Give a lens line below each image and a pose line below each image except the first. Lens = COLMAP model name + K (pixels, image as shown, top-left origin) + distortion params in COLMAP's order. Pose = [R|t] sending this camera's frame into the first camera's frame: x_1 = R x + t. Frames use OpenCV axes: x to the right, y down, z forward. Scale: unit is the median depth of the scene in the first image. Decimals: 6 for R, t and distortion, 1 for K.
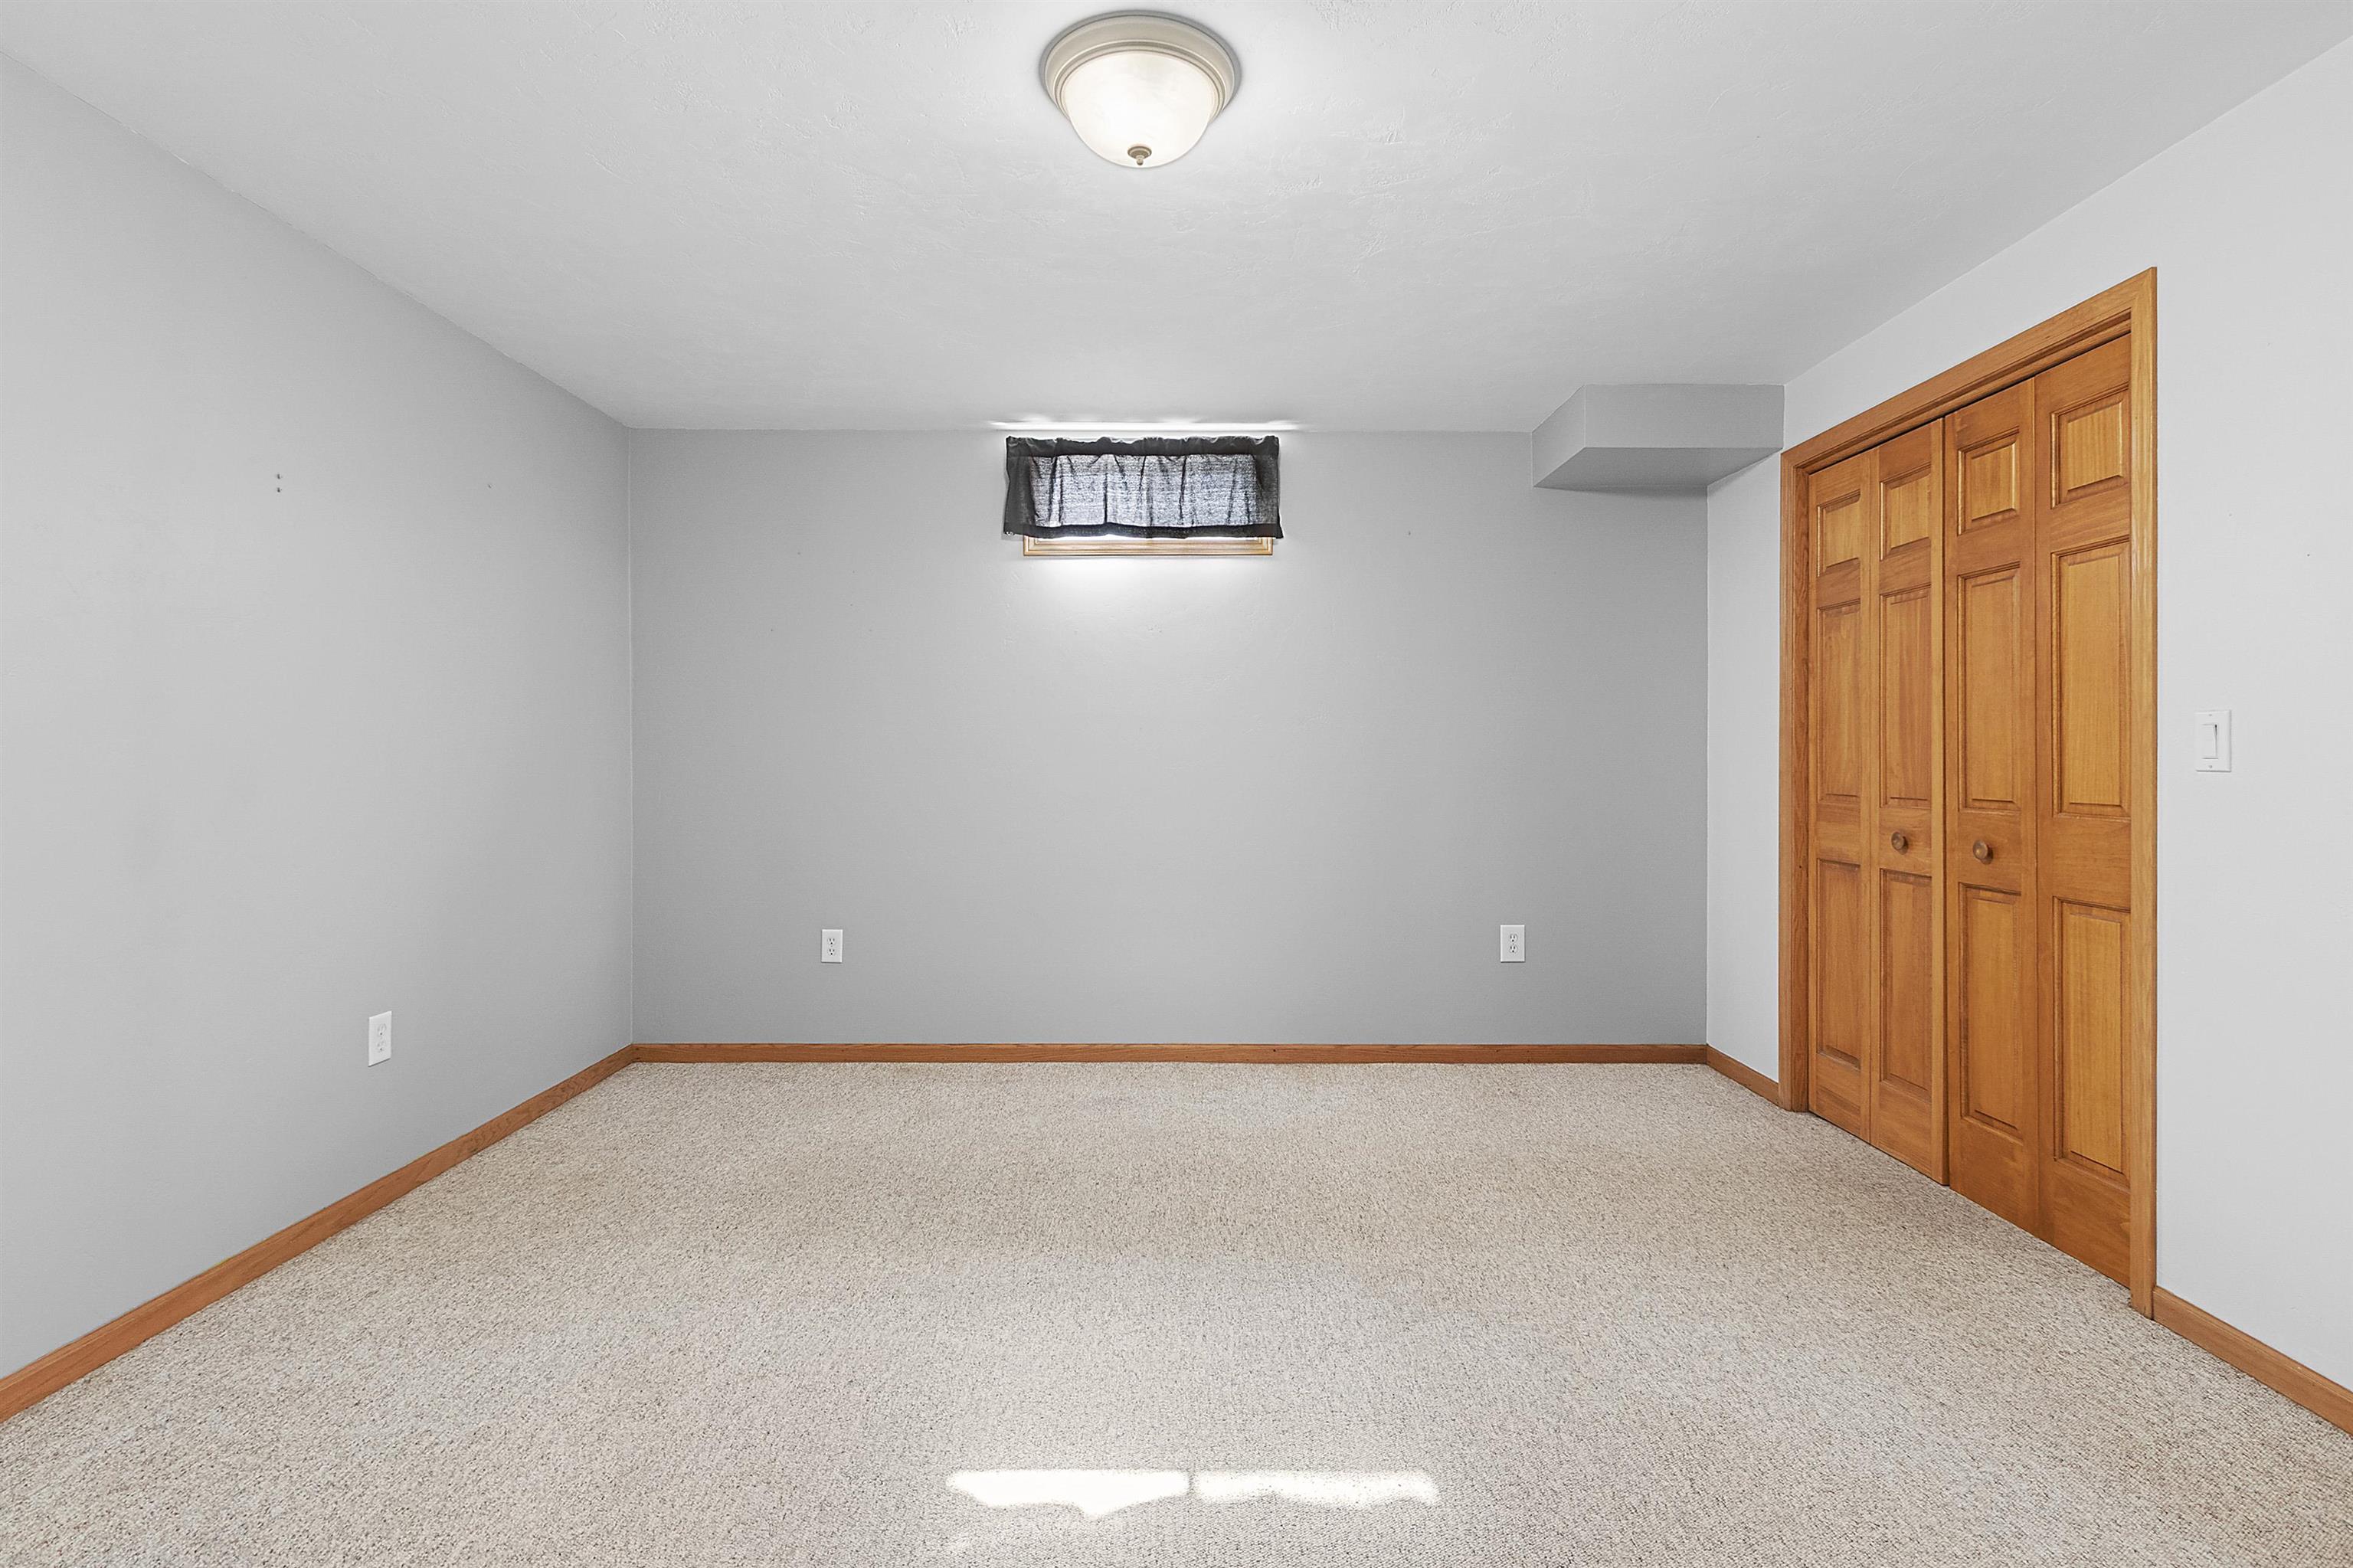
lens RADIAL K [[1096.3, 0, 1172.9], [0, 1096.3, 767.9], [0, 0, 1]] dist [0.003784, -0.002724]
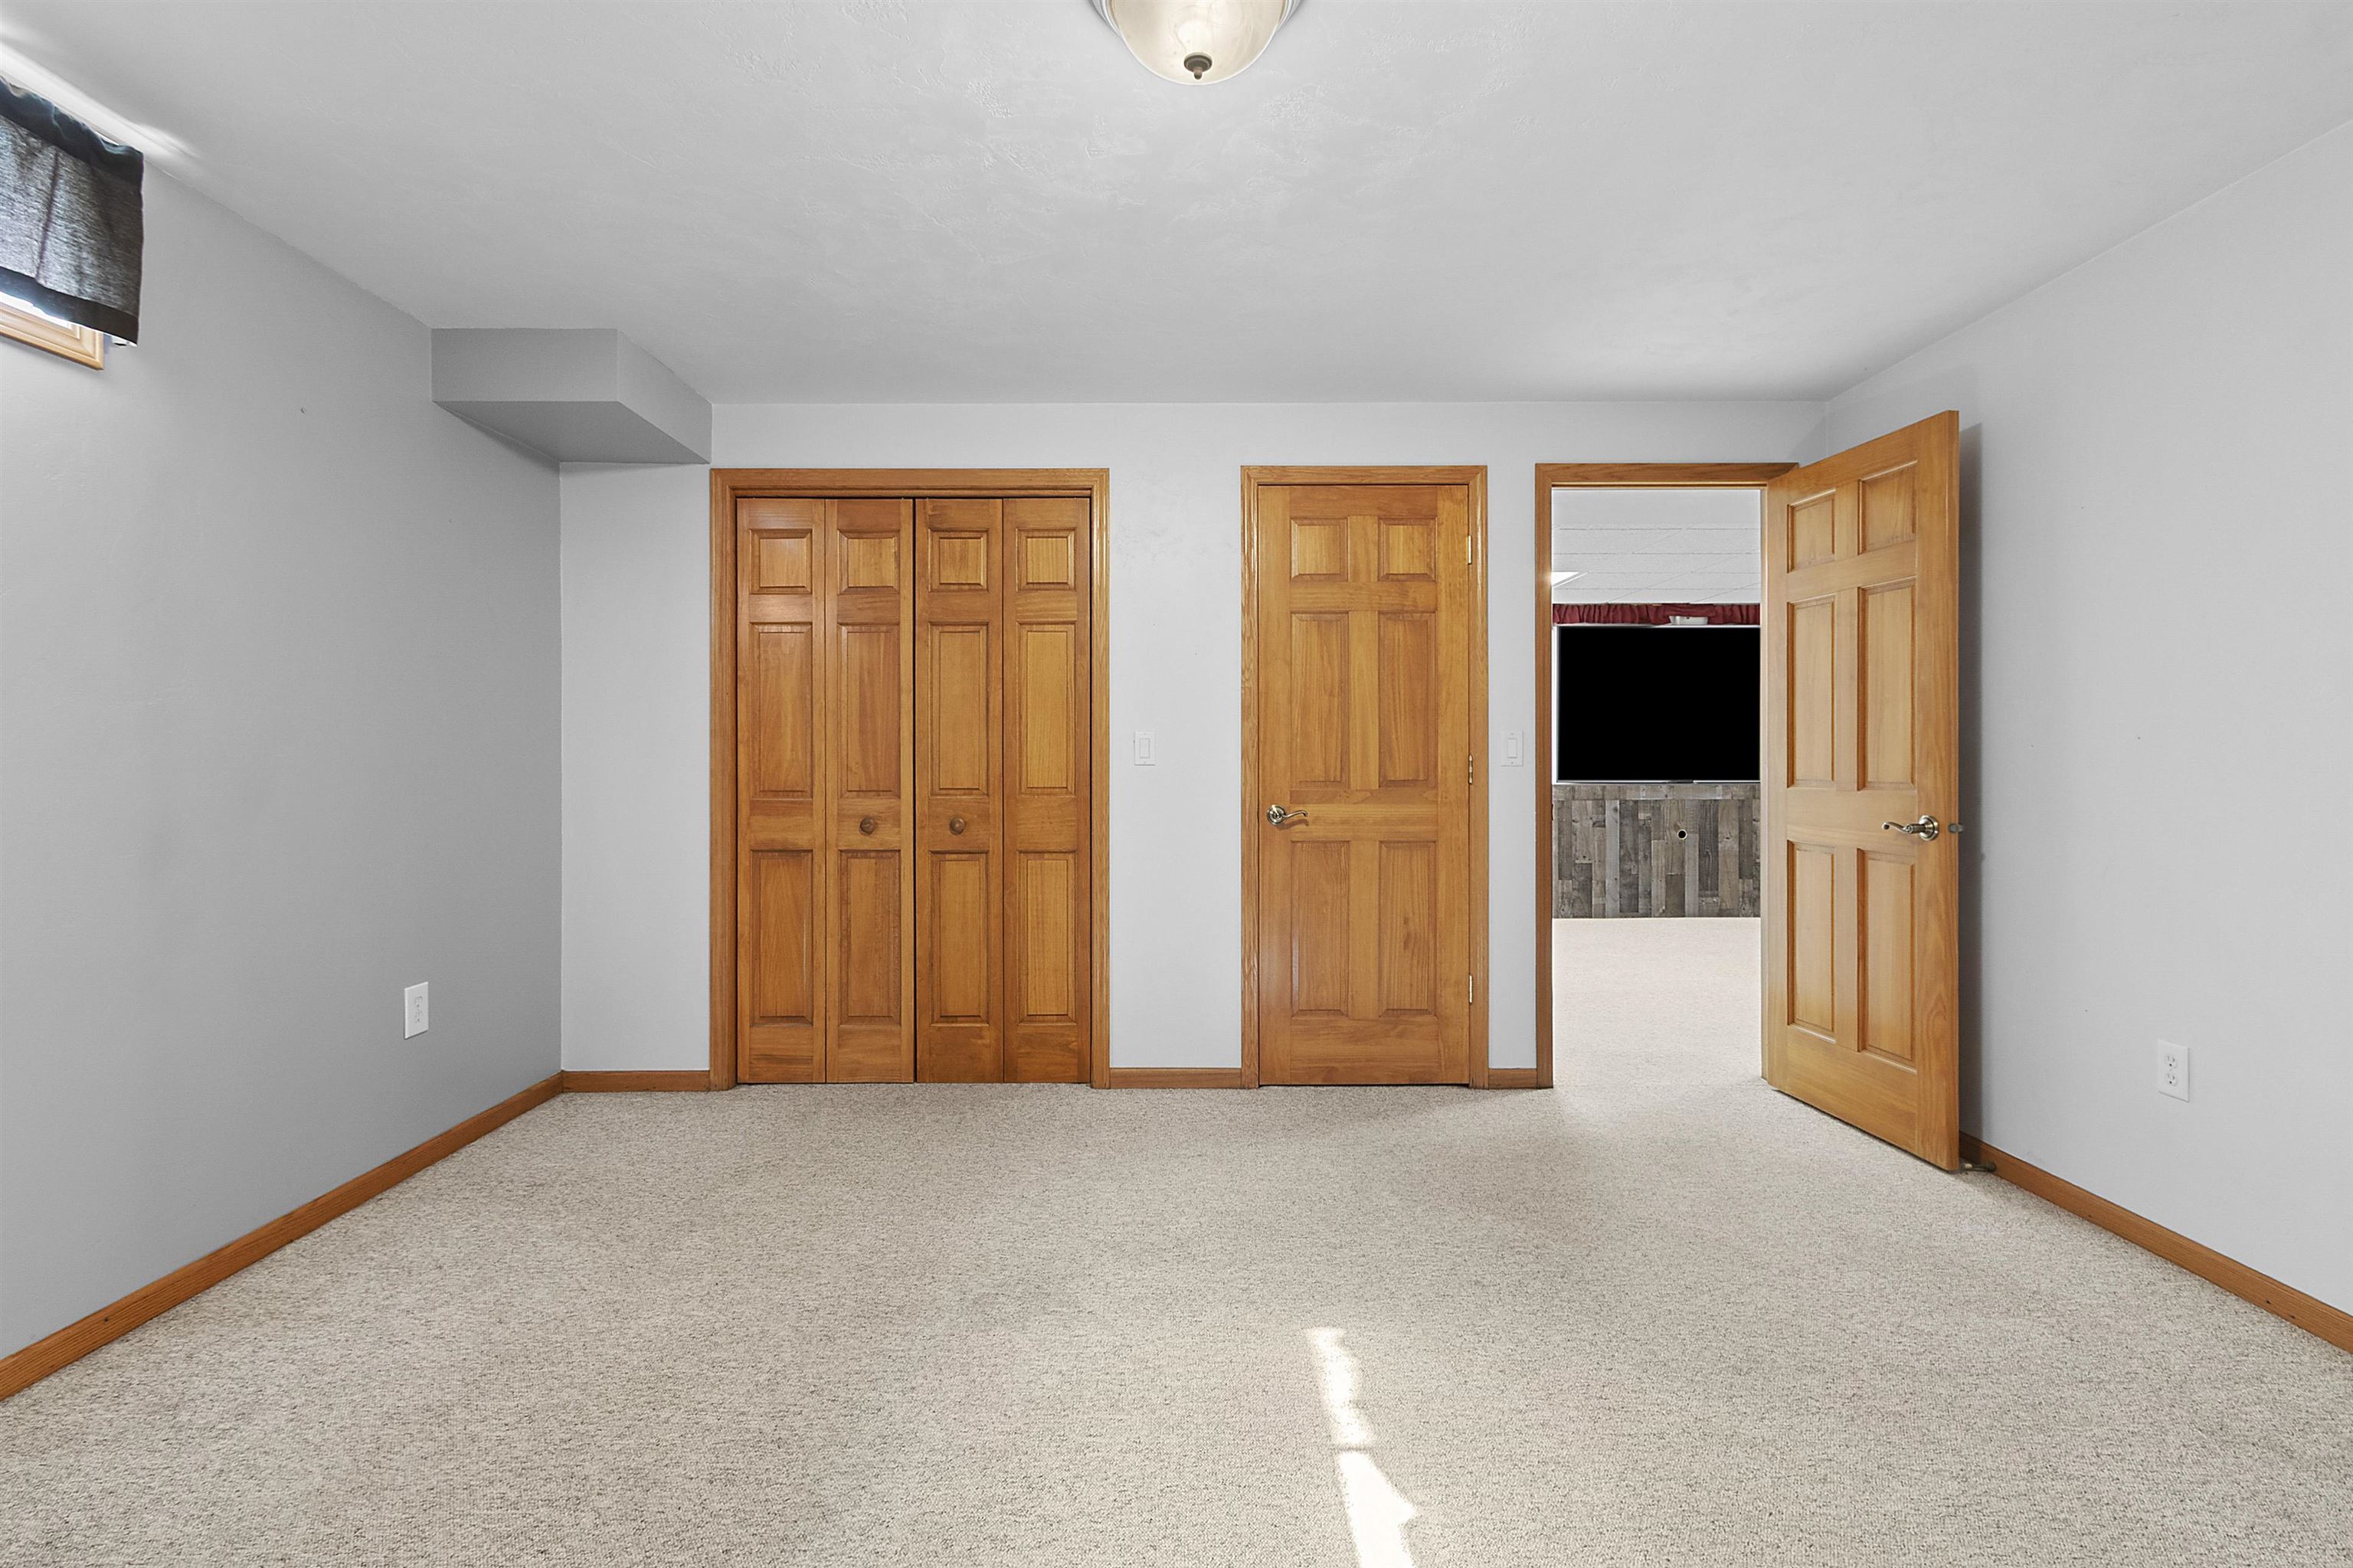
lens RADIAL K [[1096.3, 0, 1170.6], [0, 1096.3, 768.3], [0, 0, 1]] dist [0.003784, -0.002724]
pose [[-0.005975, -0.010386, 0.999928, -0.586647], [0.011368, 0.999881, 0.010454, -0.006755], [-0.999918, 0.011430, -0.005856, 0.669771]]
